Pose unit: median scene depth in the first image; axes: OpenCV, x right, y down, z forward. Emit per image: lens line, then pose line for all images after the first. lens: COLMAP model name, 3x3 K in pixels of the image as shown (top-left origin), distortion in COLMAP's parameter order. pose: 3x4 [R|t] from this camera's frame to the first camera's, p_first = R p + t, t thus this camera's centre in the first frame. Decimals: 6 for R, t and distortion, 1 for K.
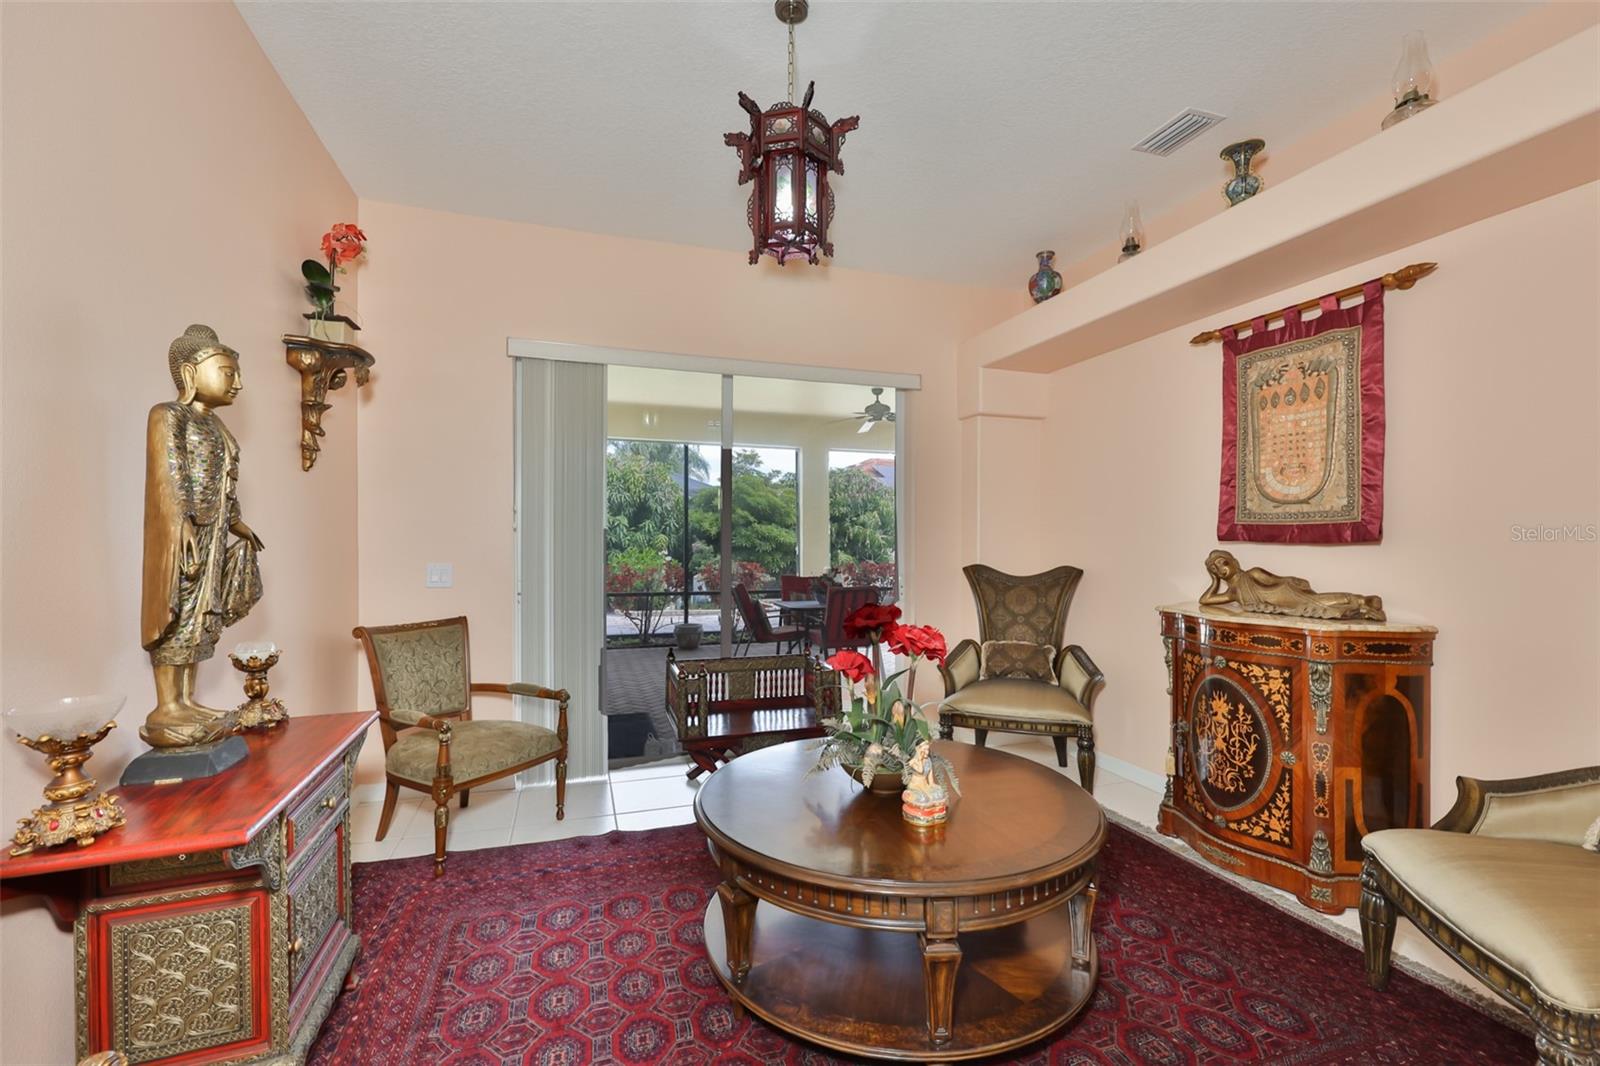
lens RADIAL K [[693.8, 0, 787.6], [0, 693.8, 533.3], [0, 0, 1]] dist [-0.006781, 0.000386]
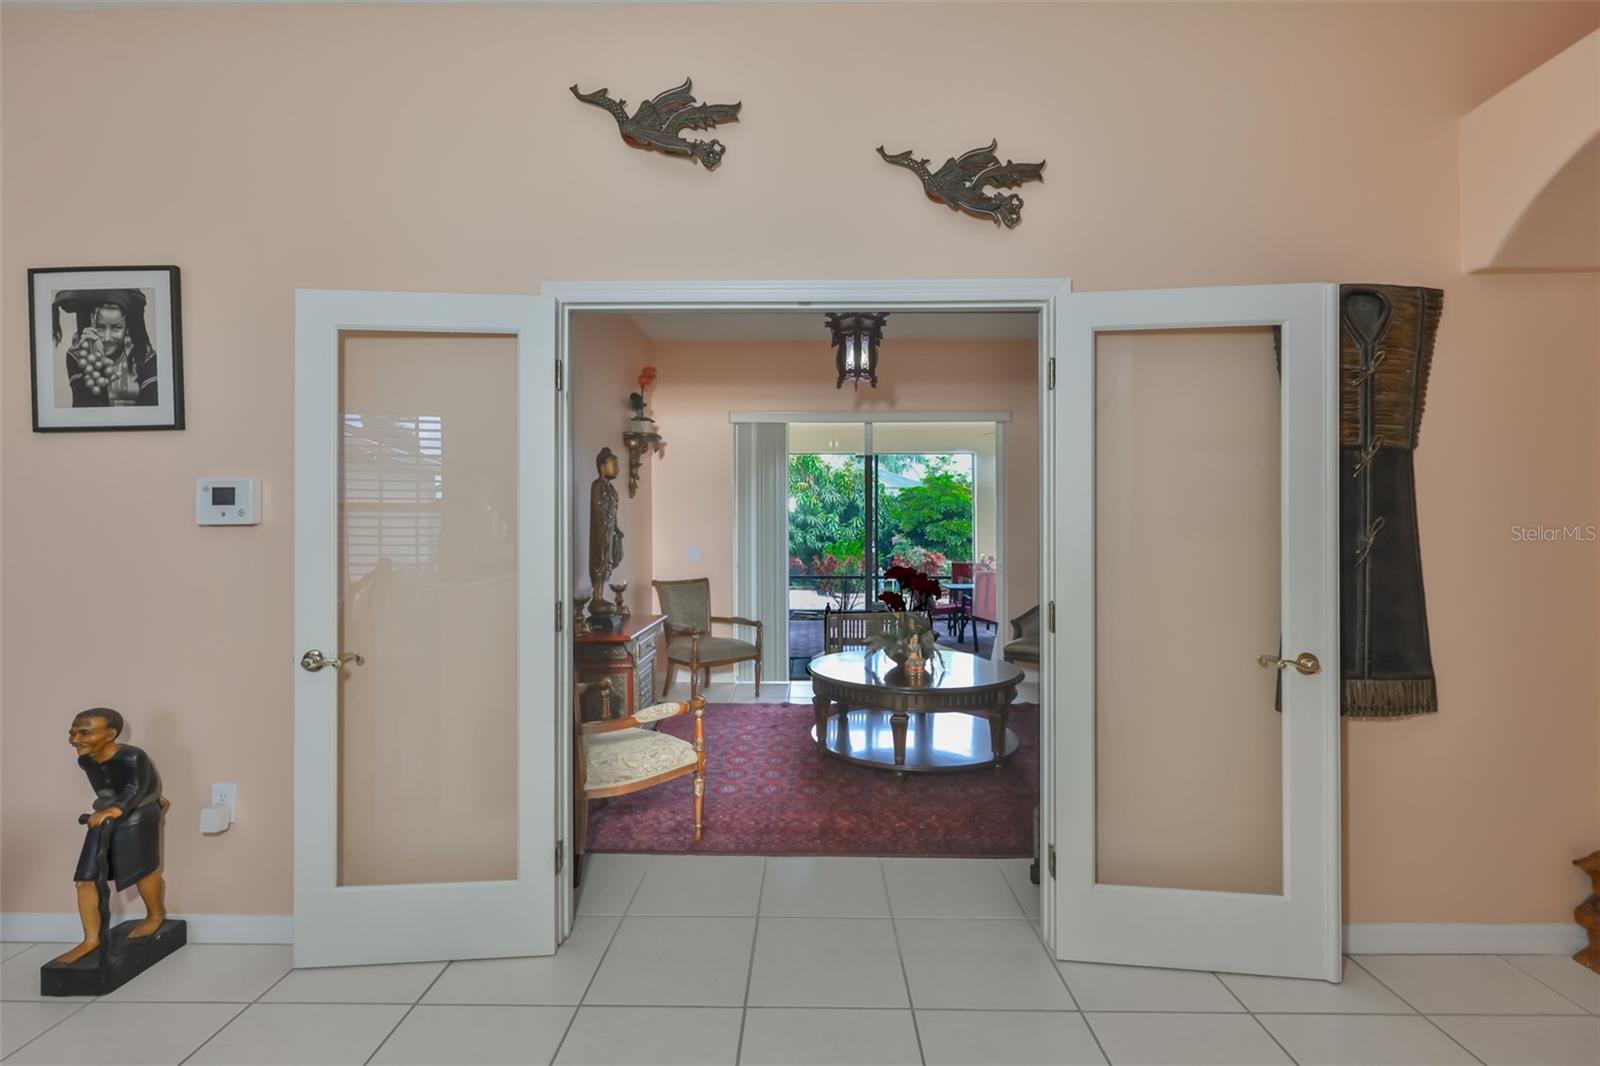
lens RADIAL K [[693.8, 0, 795.5], [0, 693.8, 531.8], [0, 0, 1]] dist [-0.006781, 0.000386]
pose [[0.946316, -0.002308, -0.323236, 0.316237], [0.004154, 0.999979, 0.005021, -0.001447], [0.323217, -0.006094, 0.946305, -0.592935]]
